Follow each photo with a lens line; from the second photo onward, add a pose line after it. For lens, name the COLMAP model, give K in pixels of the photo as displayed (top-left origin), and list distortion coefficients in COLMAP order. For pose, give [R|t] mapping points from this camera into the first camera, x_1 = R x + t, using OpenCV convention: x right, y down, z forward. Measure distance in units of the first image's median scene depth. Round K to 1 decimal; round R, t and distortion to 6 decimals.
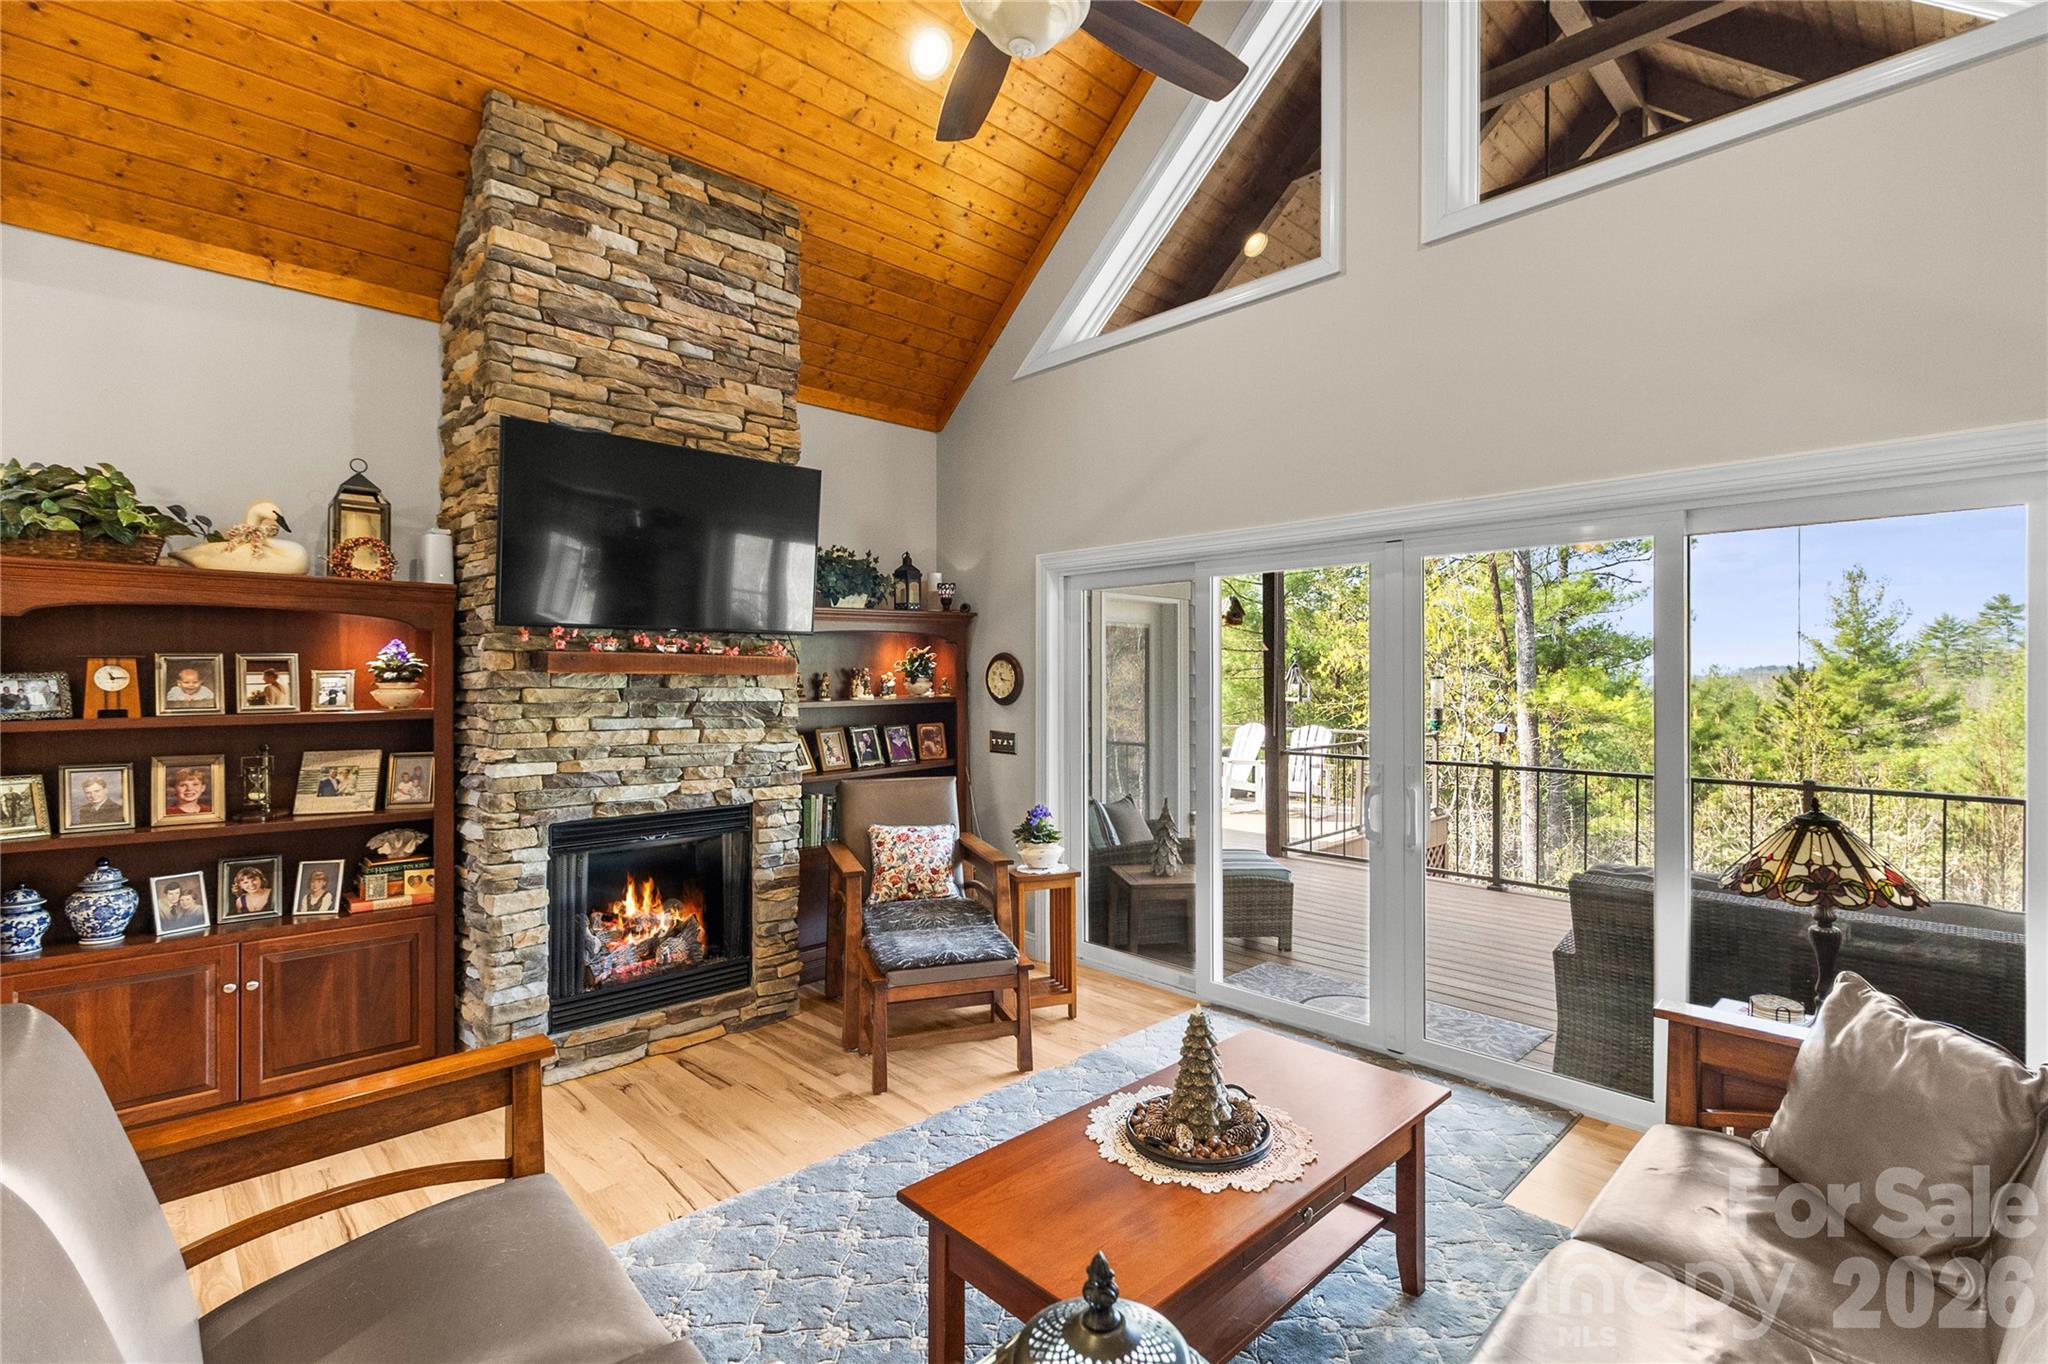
lens RADIAL K [[947.1, 0, 1028.1], [0, 947.1, 675.4], [0, 0, 1]] dist [0.000702, 0.000380]
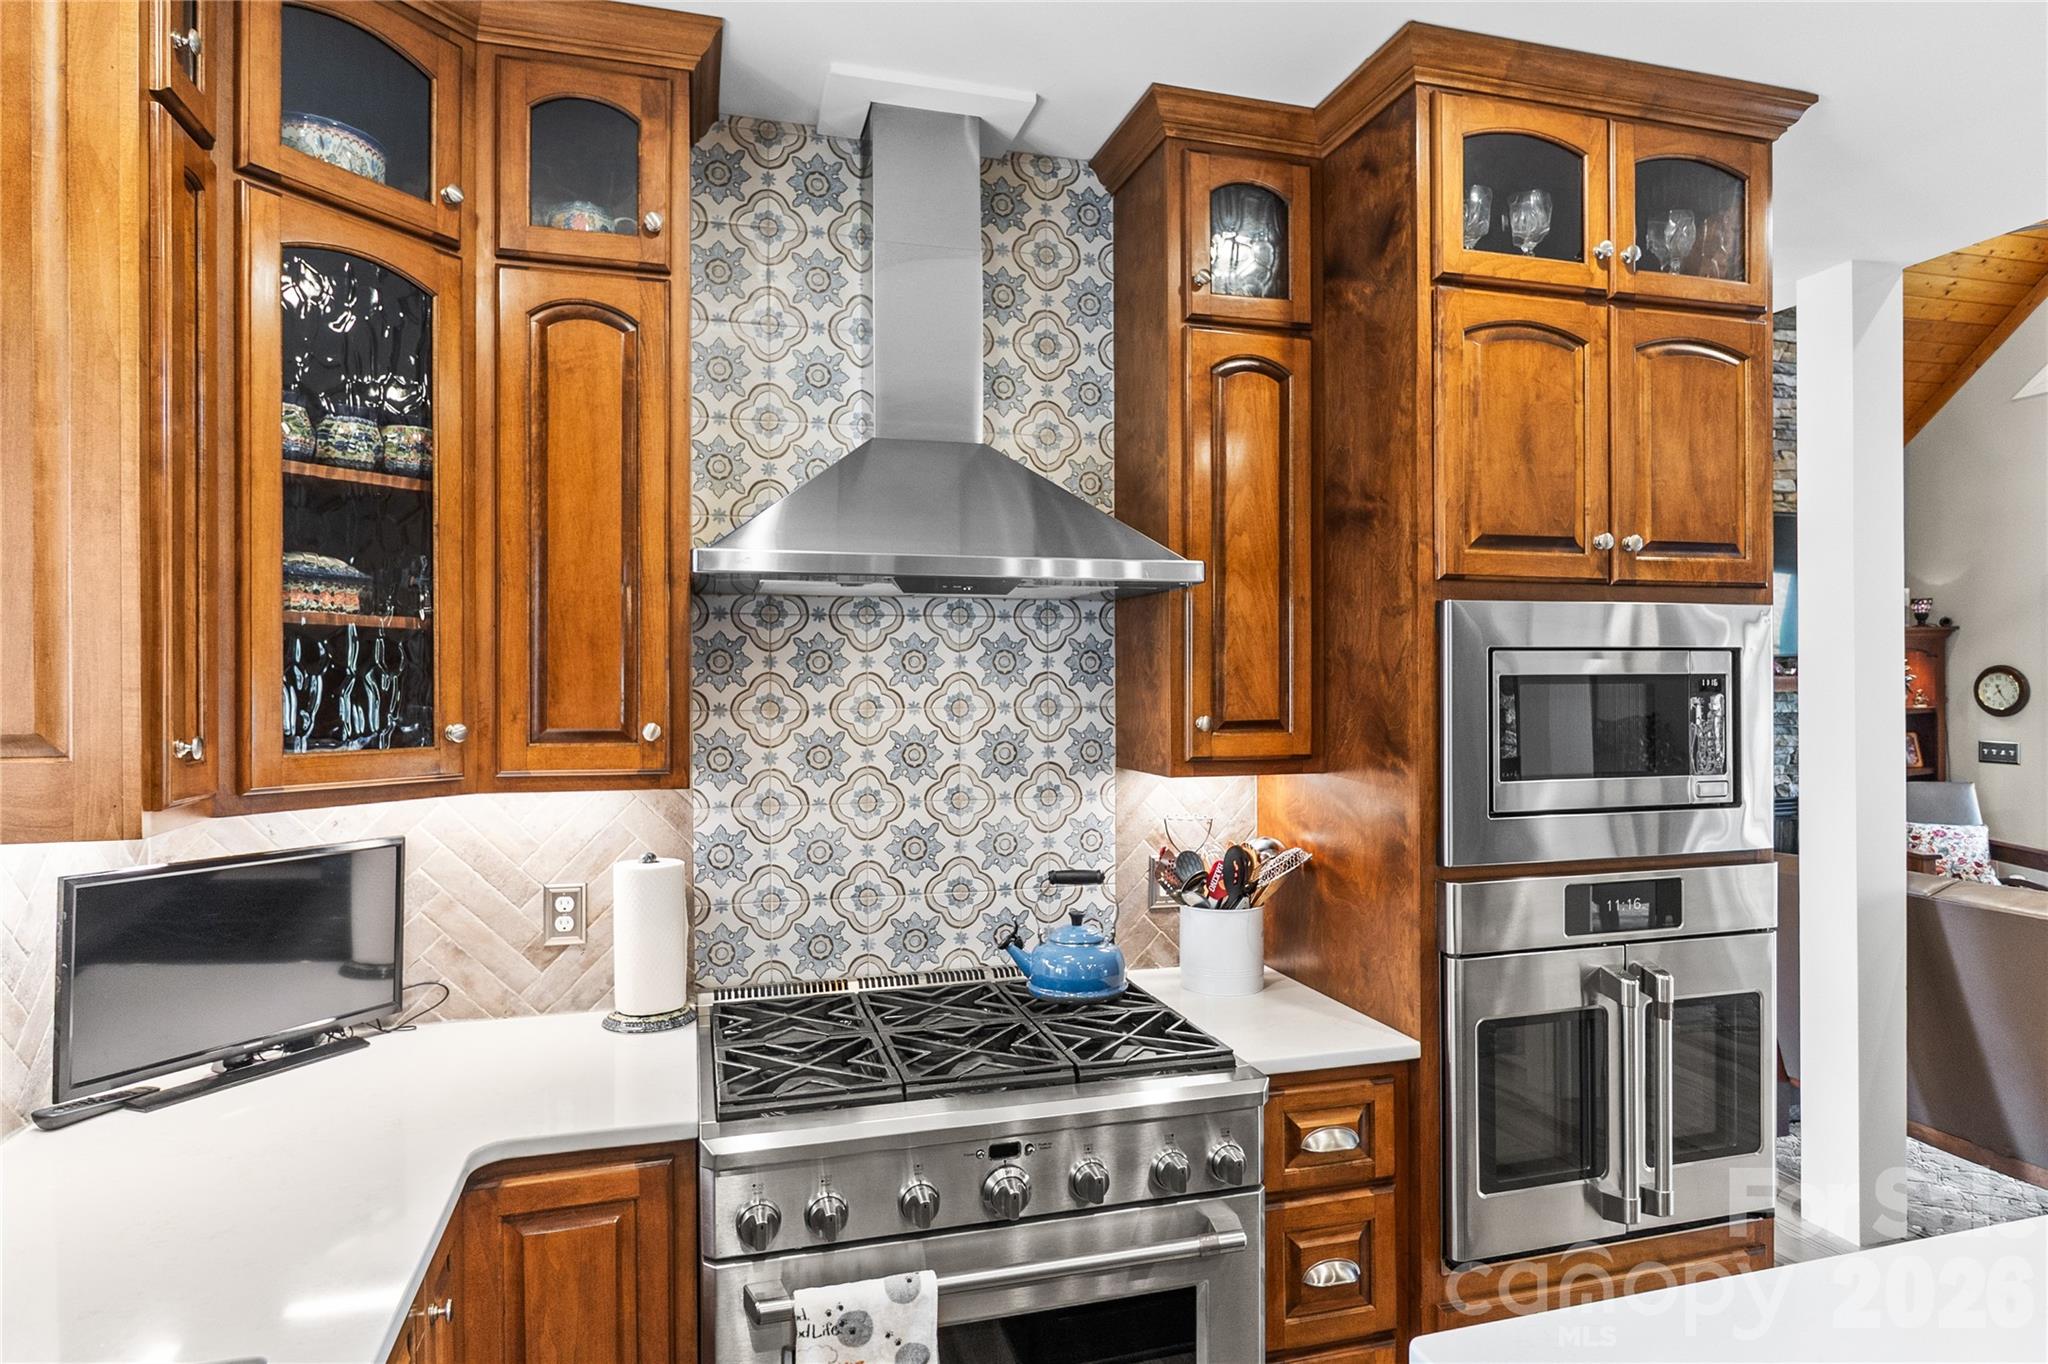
lens RADIAL K [[1167.9, 0, 1026.3], [0, 1167.9, 684.0], [0, 0, 1]] dist [-0.004834, 0.001504]
pose [[0.882428, -0.006085, -0.470409, -0.504295], [0.009886, 0.999935, 0.005610, -0.029752], [0.470344, -0.009601, 0.882431, -0.848473]]
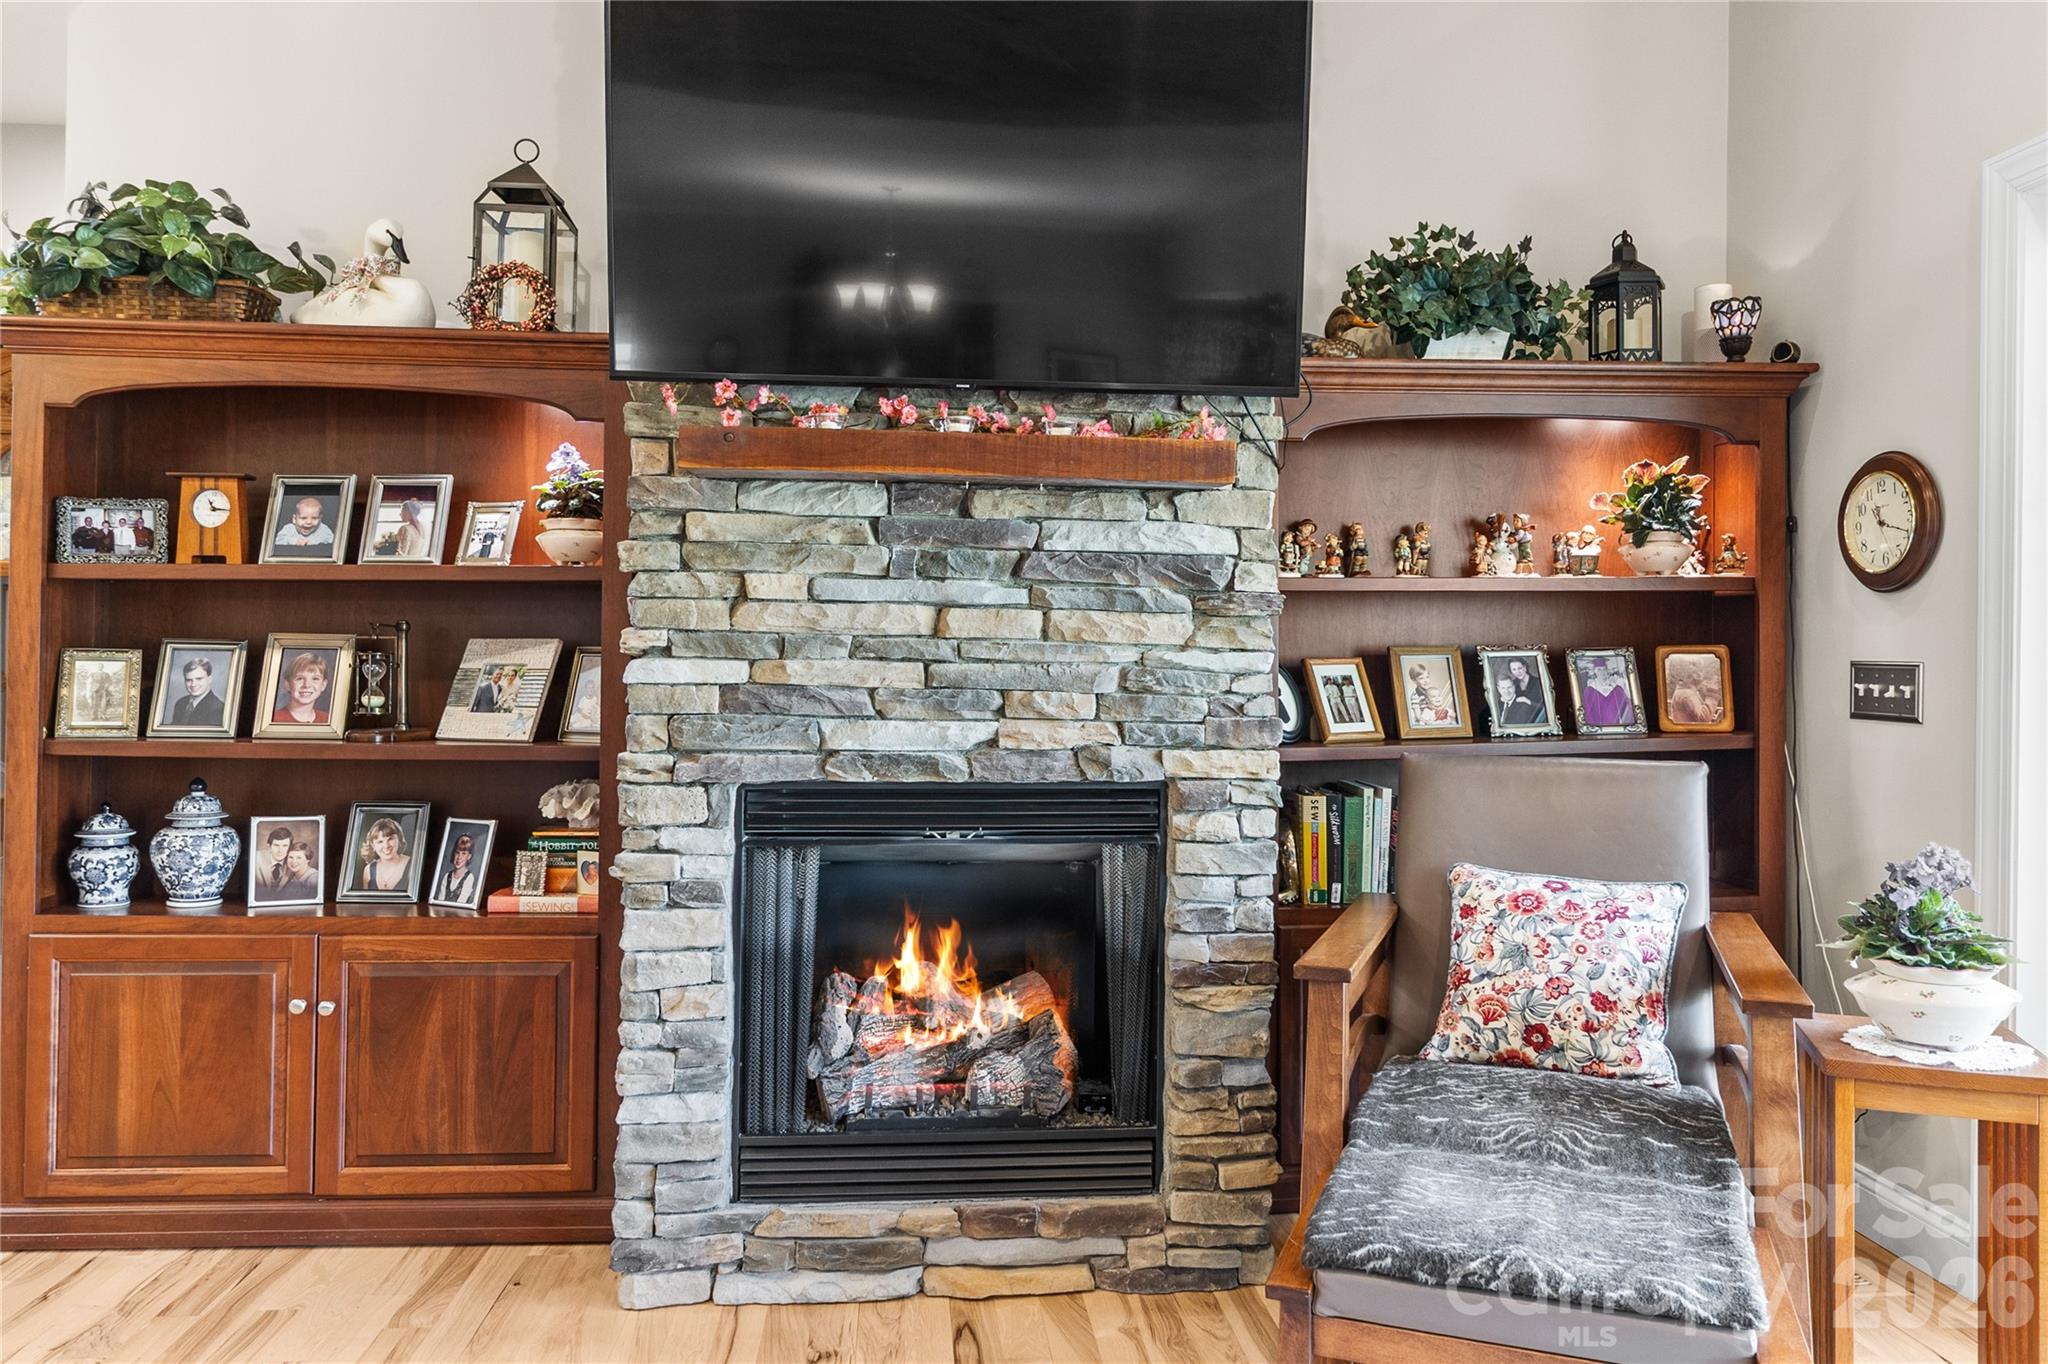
lens RADIAL K [[1426.2, 0, 1026.4], [0, 1426.2, 649.6], [0, 0, 1]] dist [0.004670, -0.004394]
pose [[0.784127, 0.006470, -0.620567, 0.080733], [-0.009615, 0.999952, -0.001724, 0.080917], [0.620526, 0.007319, 0.784152, 0.474790]]
